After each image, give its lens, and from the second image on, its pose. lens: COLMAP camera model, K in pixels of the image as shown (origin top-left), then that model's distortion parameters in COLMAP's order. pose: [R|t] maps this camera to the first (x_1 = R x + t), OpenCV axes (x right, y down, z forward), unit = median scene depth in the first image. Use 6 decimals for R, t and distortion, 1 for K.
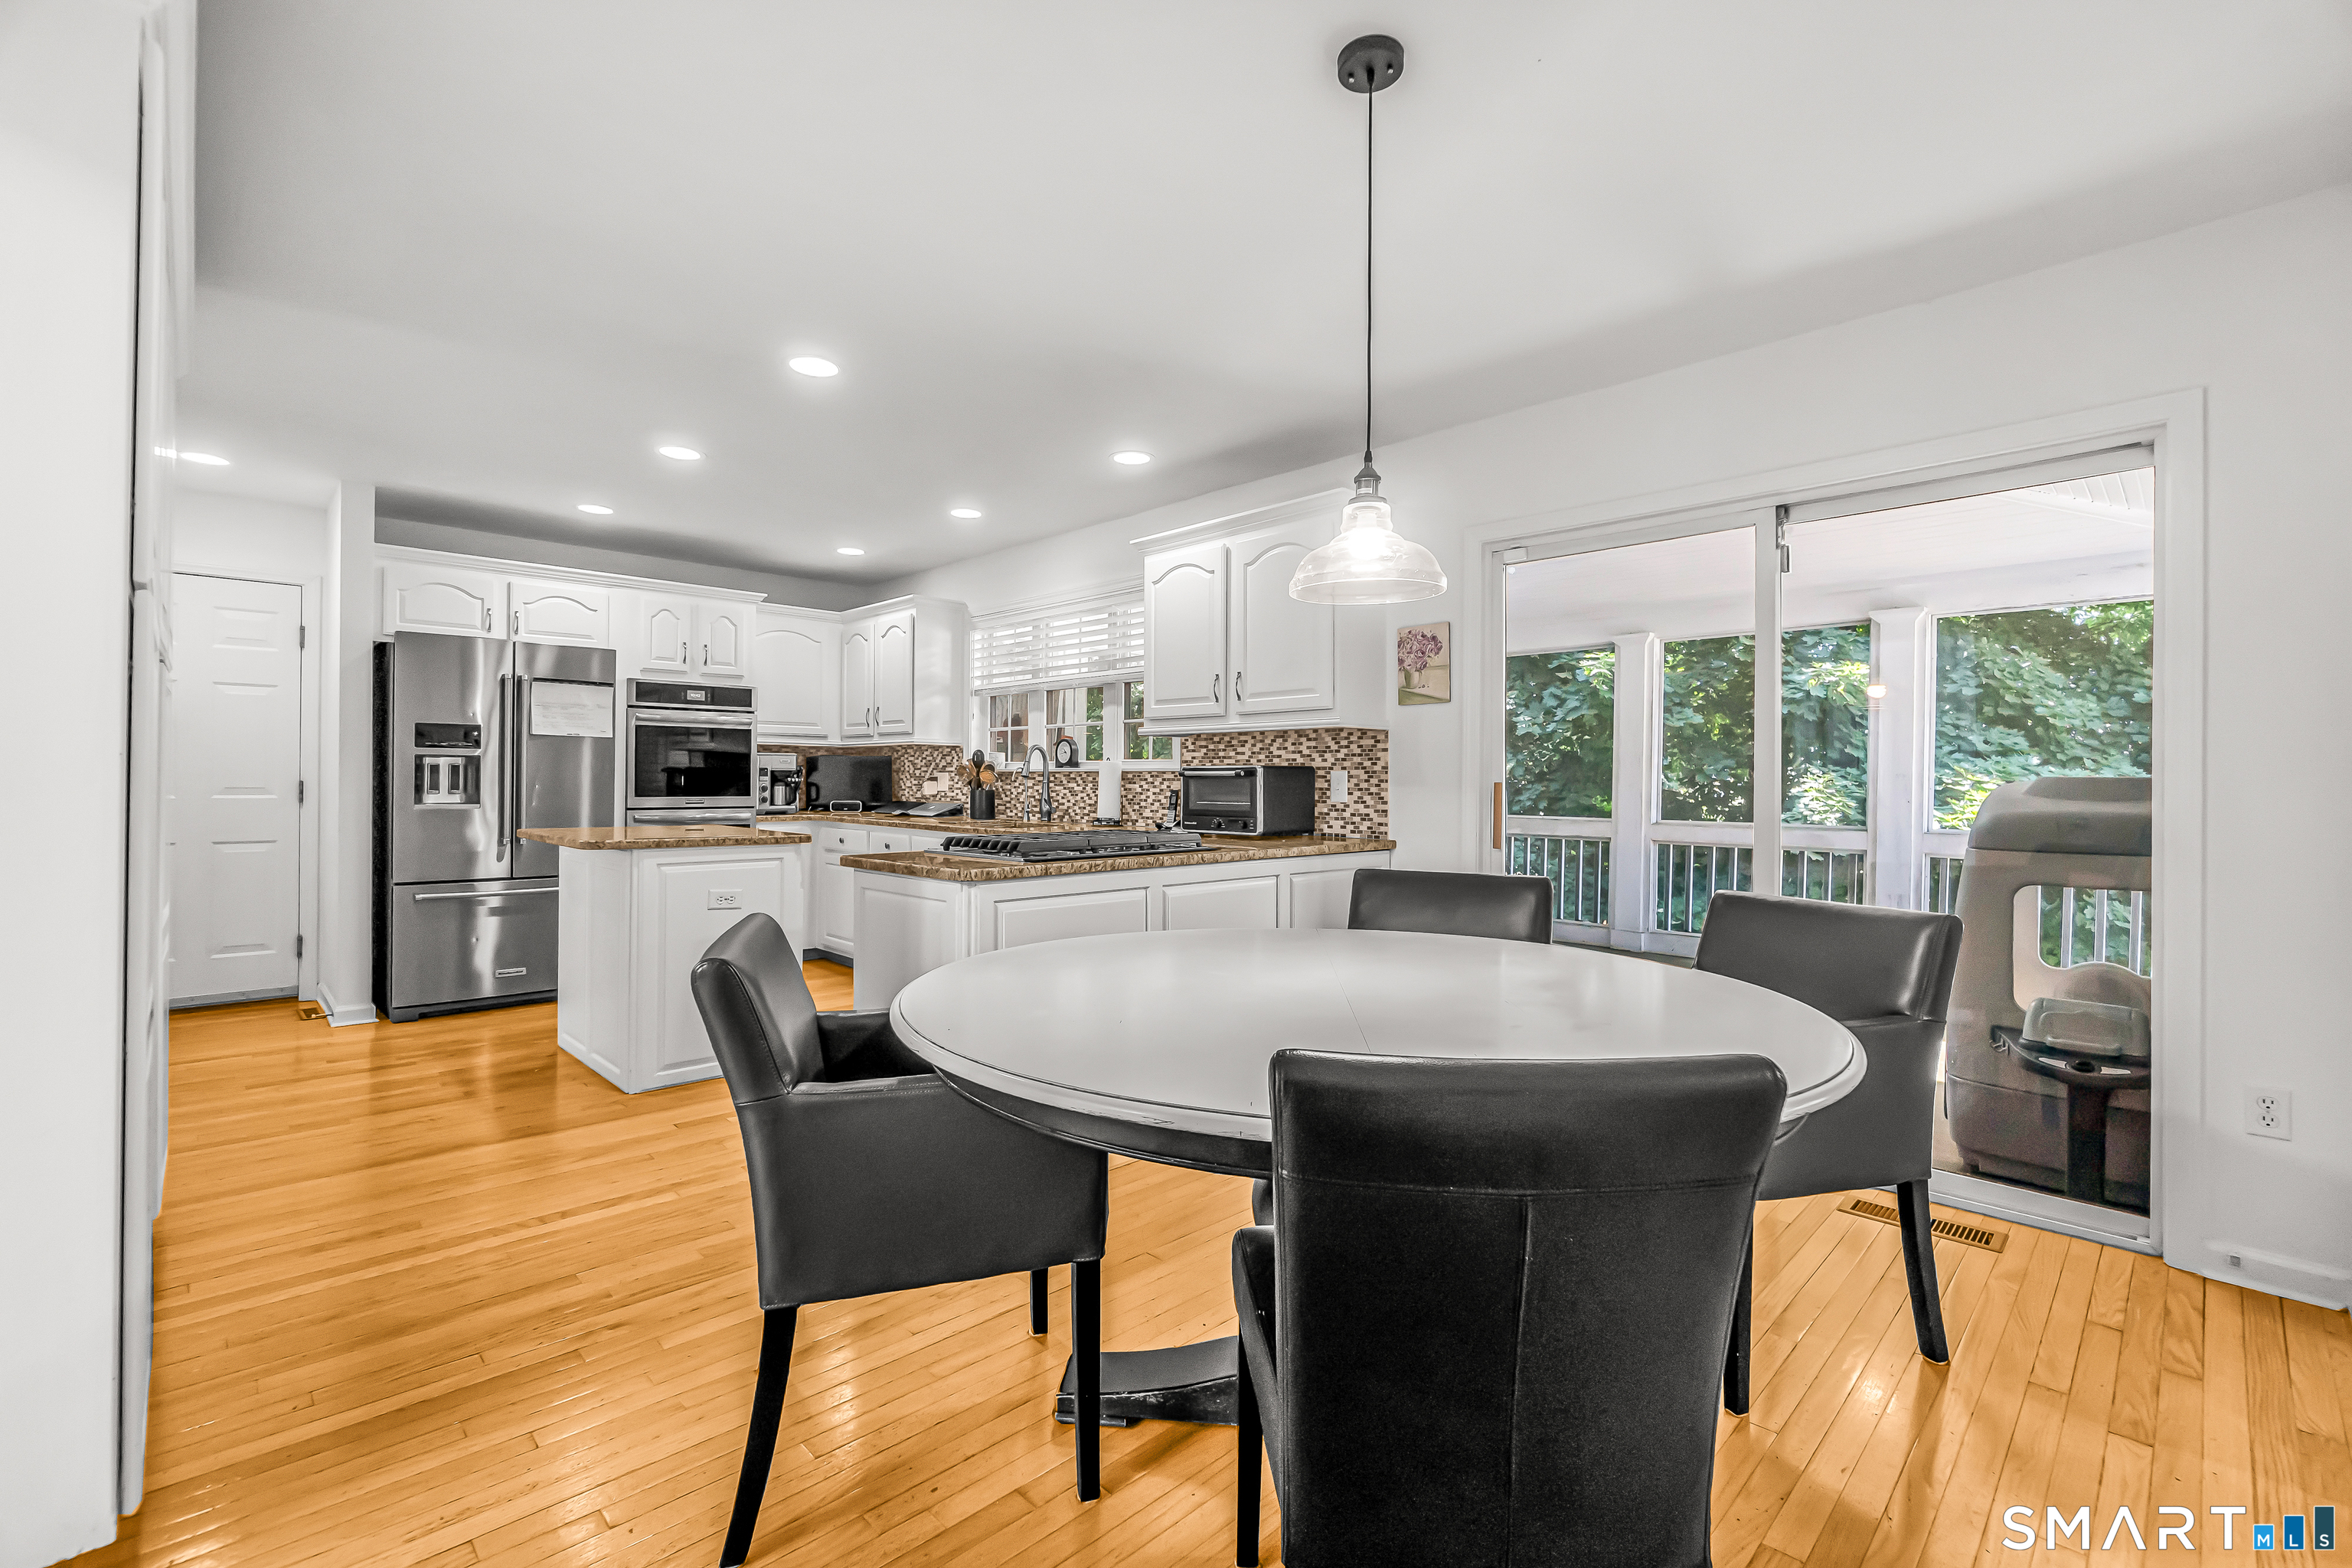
lens RADIAL K [[1017.1, 0, 1180.7], [0, 1017.1, 792.5], [0, 0, 1]] dist [-0.009721, 0.000897]
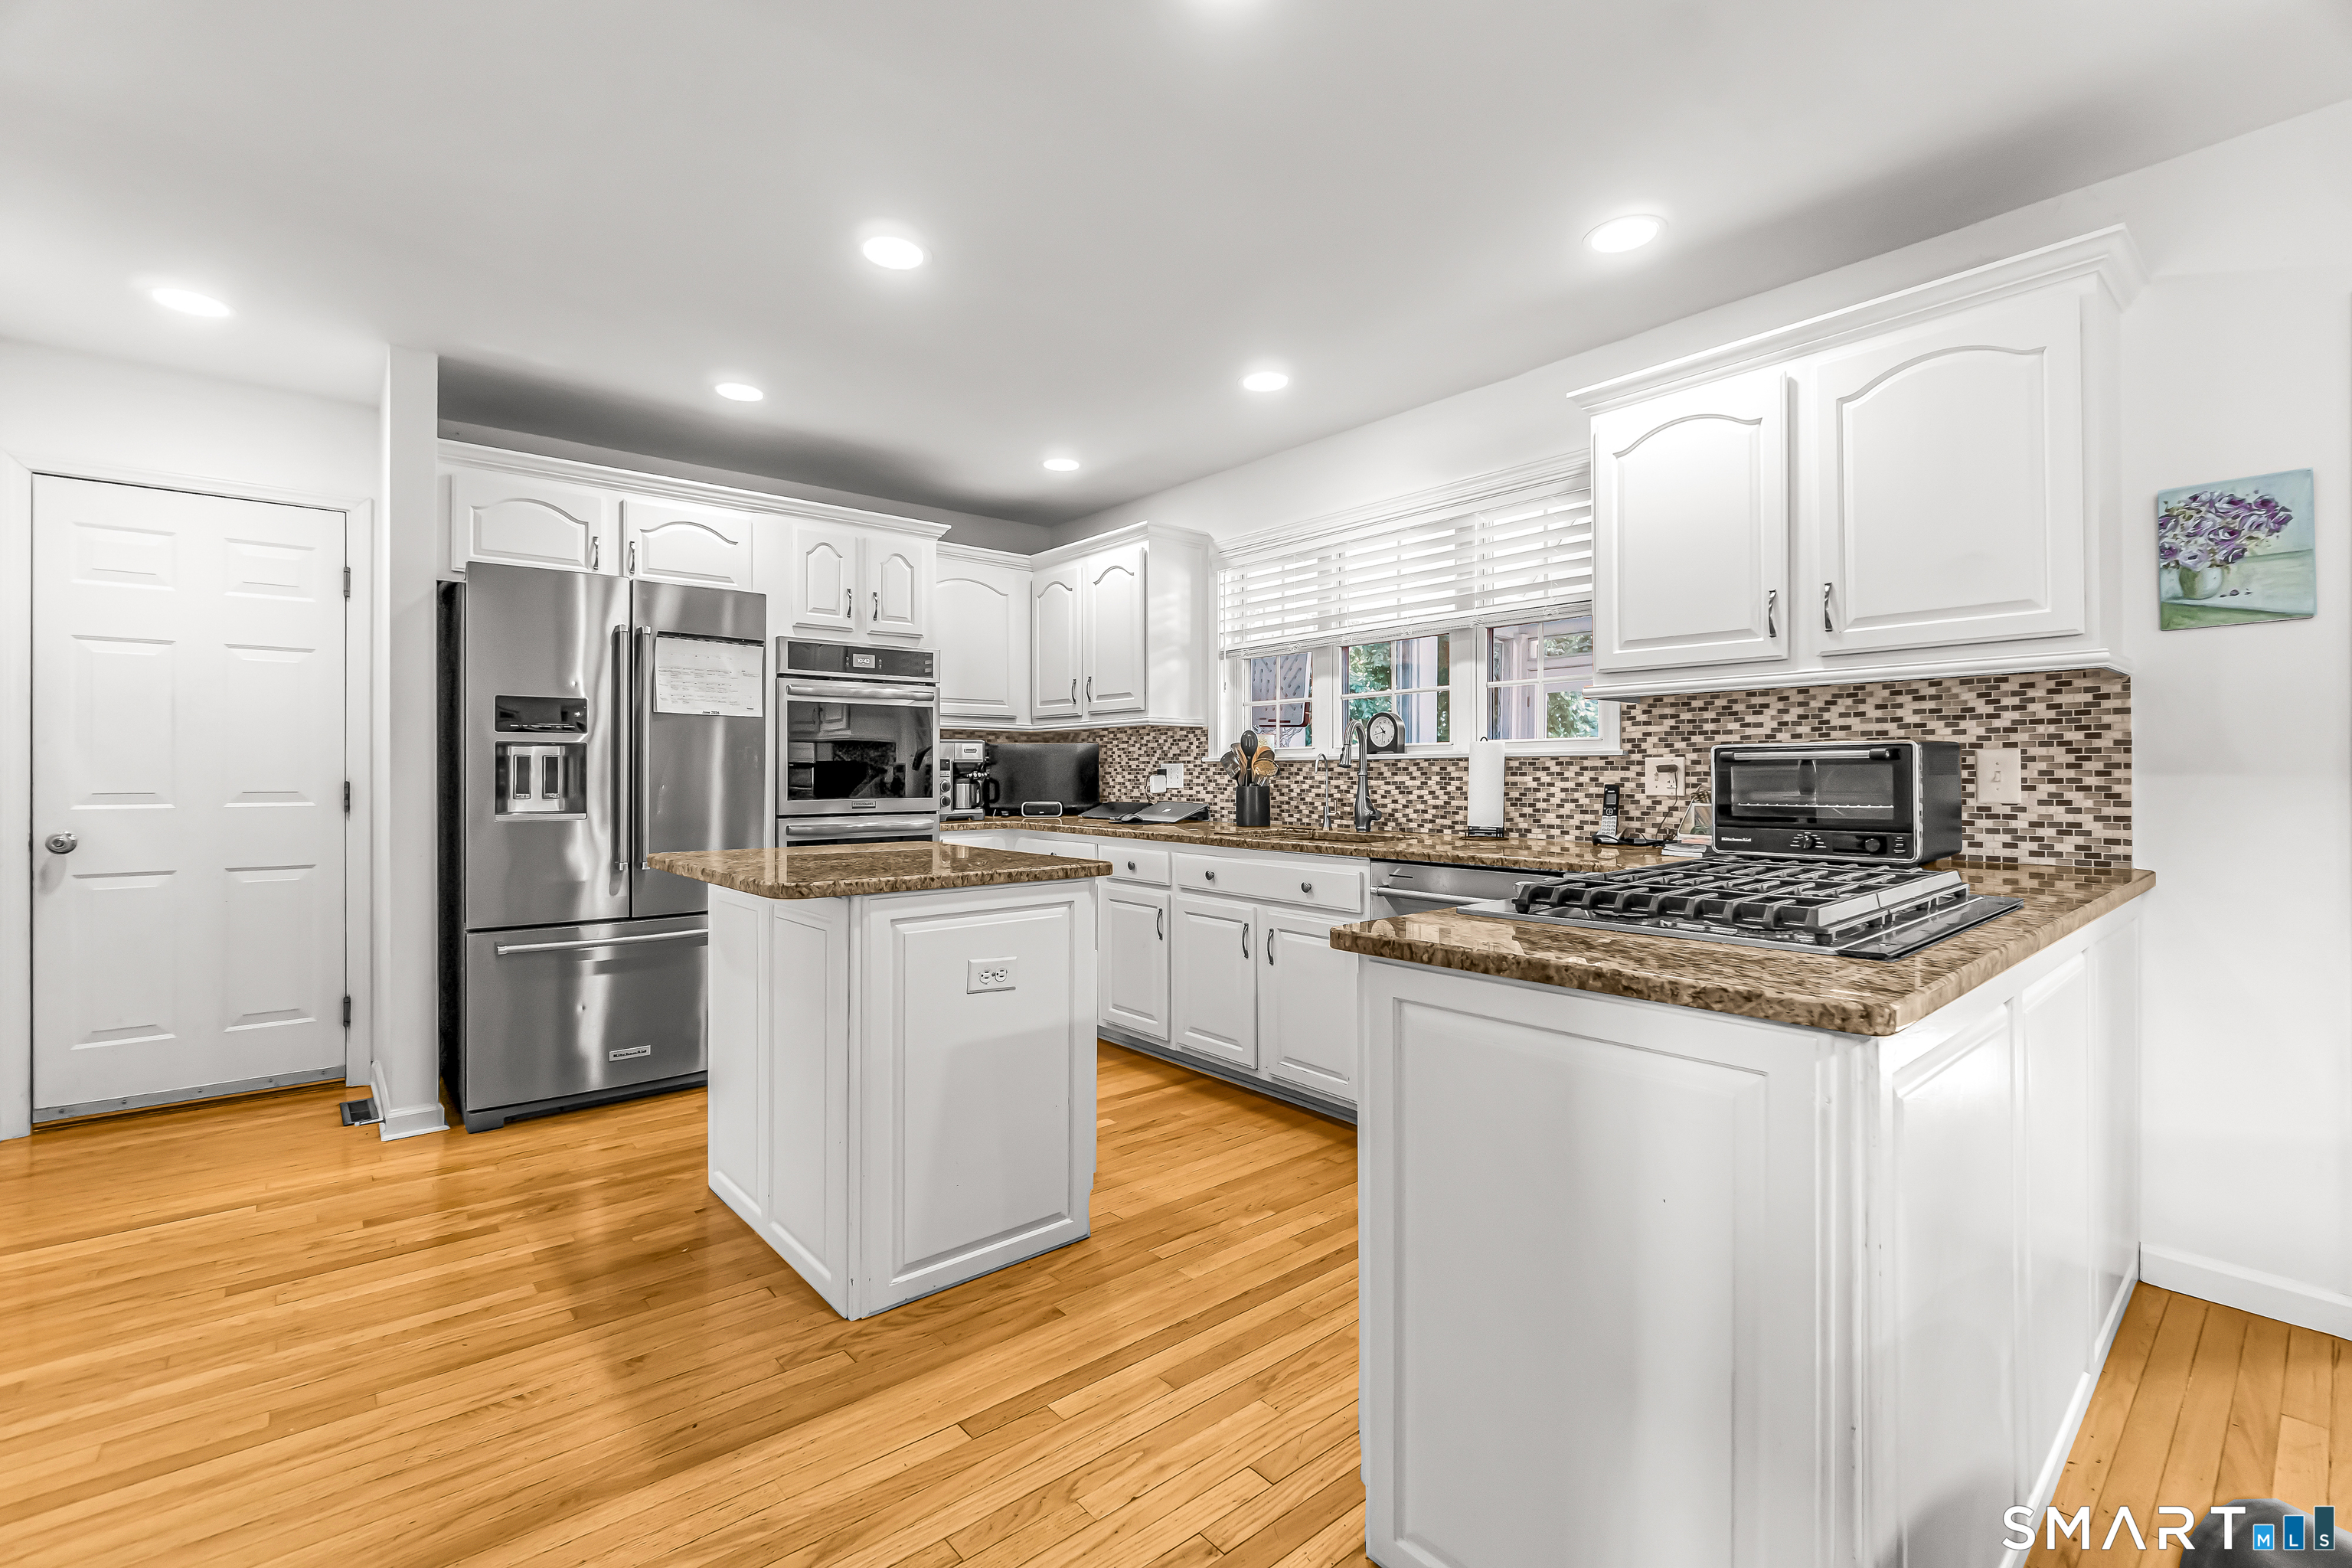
lens RADIAL K [[1017.1, 0, 1167.8], [0, 1017.1, 781.6], [0, 0, 1]] dist [-0.009721, 0.000897]
pose [[0.997406, -0.008769, -0.071442, -0.242522], [0.008416, 0.999951, -0.005239, -0.003185], [0.071484, 0.004624, 0.997431, 0.332946]]
